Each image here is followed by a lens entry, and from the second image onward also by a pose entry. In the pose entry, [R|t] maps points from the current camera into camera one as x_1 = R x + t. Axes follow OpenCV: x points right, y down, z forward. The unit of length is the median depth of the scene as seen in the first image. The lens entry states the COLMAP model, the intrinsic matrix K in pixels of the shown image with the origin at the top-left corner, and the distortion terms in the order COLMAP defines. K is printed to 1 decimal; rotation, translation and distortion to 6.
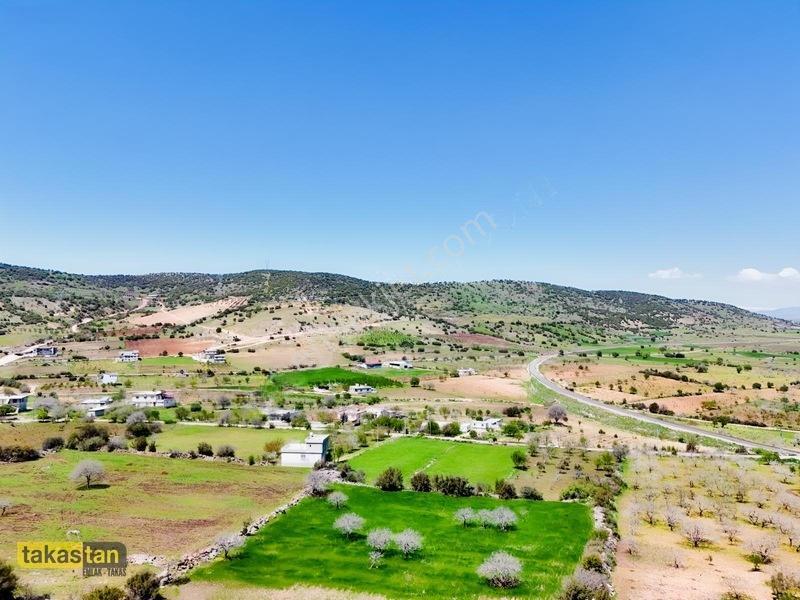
lens RADIAL K [[587.6, 0, 400.0], [0, 587.6, 300.0], [0, 0, 1]] dist [0.073017, -0.067831]
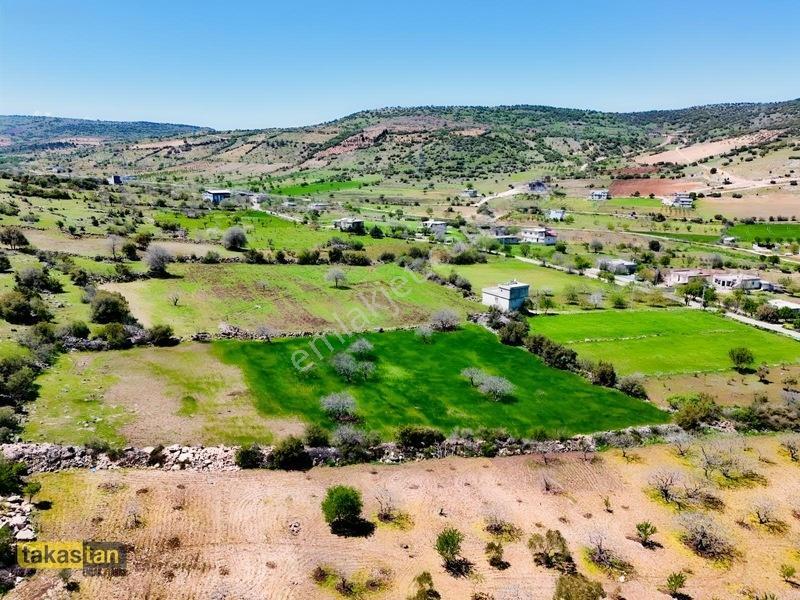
lens RADIAL K [[587.6, 0, 400.0], [0, 587.6, 300.0], [0, 0, 1]] dist [0.073017, -0.067831]
pose [[0.634121, 0.186404, -0.750429, 0.255620], [0.019133, 0.966428, 0.256225, -0.001936], [0.772997, -0.176836, 0.609266, 0.117460]]
